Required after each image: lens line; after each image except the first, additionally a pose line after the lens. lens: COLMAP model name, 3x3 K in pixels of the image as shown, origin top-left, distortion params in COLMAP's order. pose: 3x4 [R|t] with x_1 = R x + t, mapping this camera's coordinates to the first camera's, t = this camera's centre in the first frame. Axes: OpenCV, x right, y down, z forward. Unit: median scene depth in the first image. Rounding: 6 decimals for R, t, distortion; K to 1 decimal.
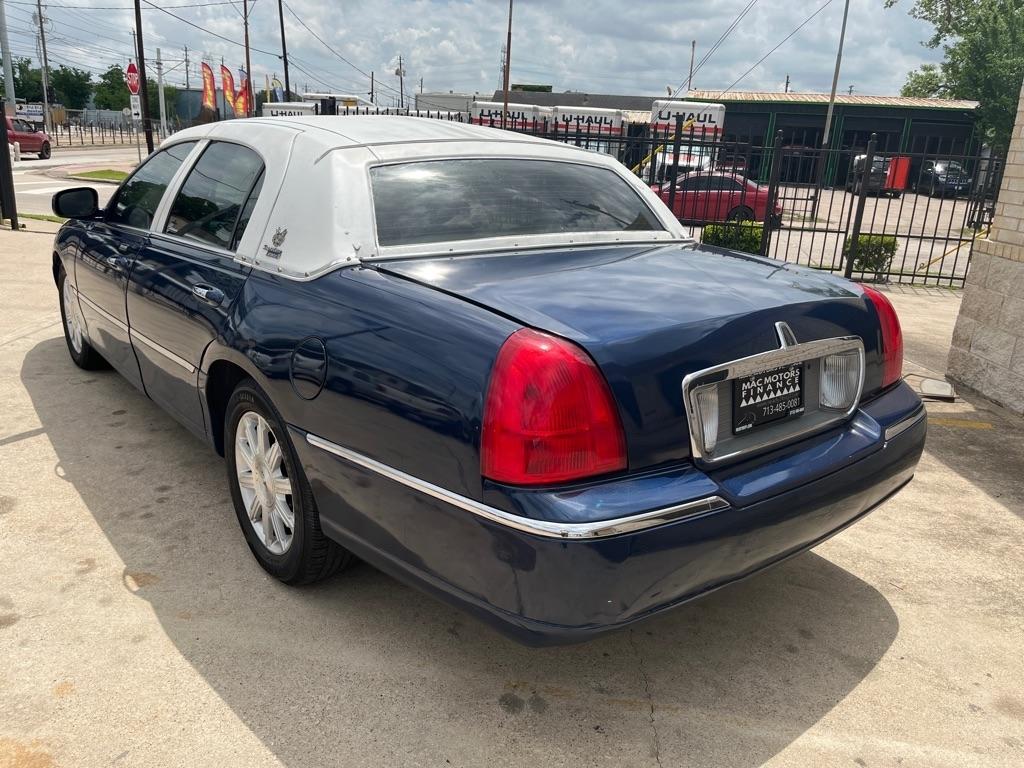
lens RADIAL K [[777.1, 0, 513.9], [0, 777.1, 388.0], [0, 0, 1]] dist [0.069993, -0.111013]
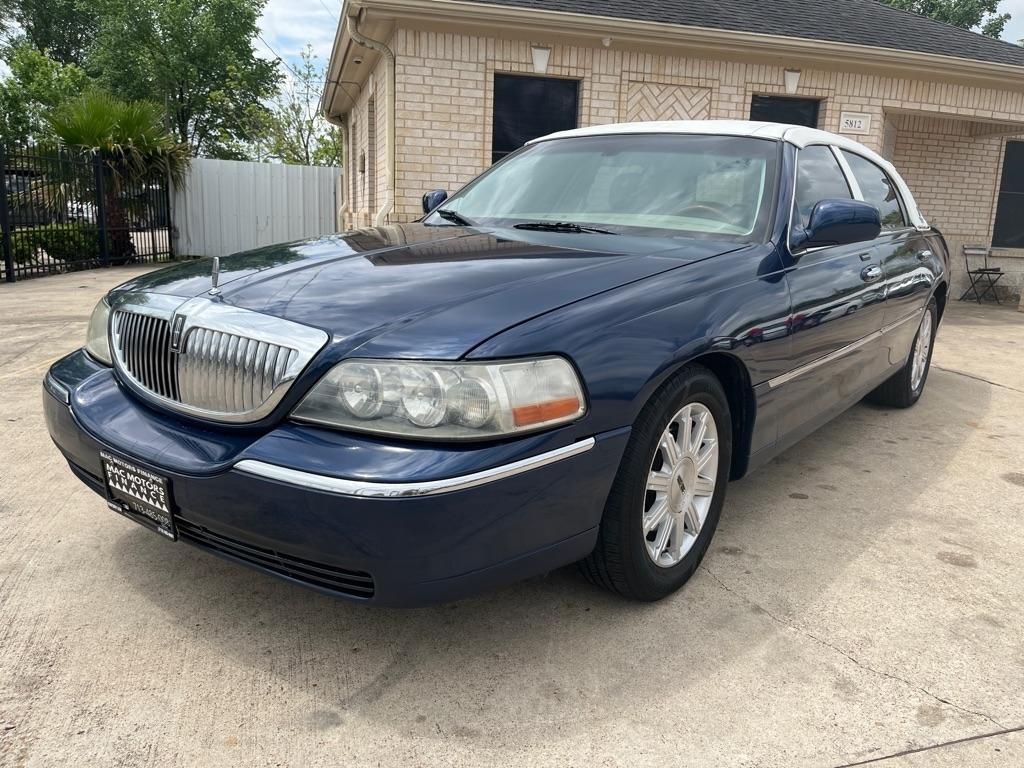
lens RADIAL K [[775.3, 0, 516.4], [0, 775.3, 384.1], [0, 0, 1]] dist [0.075564, -0.119128]
pose [[-0.230242, -0.261040, 0.937468, -1.904675], [0.246084, 0.916421, 0.315618, -0.634747], [-0.941505, 0.303365, -0.146761, 2.274751]]
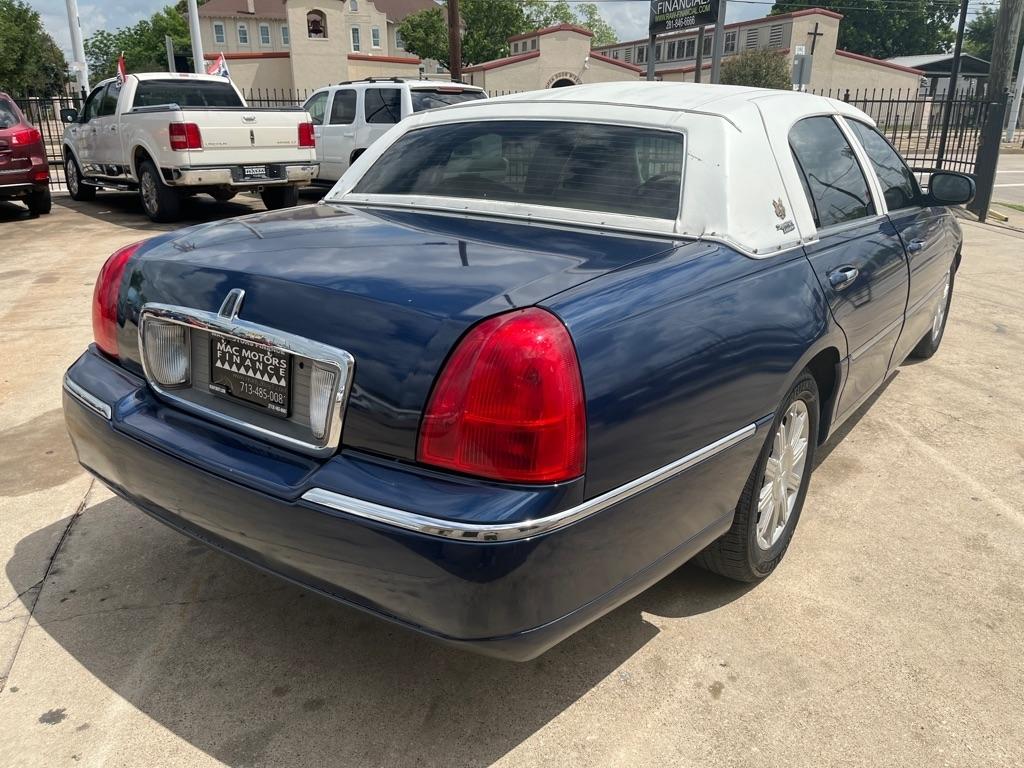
lens RADIAL K [[774.8, 0, 514.6], [0, 774.8, 385.6], [0, 0, 1]] dist [0.076333, -0.118790]
pose [[0.256027, 0.277559, -0.925965, 1.085192], [-0.282828, 0.937484, 0.202810, -0.213289], [0.924369, 0.209964, 0.318523, 0.878092]]
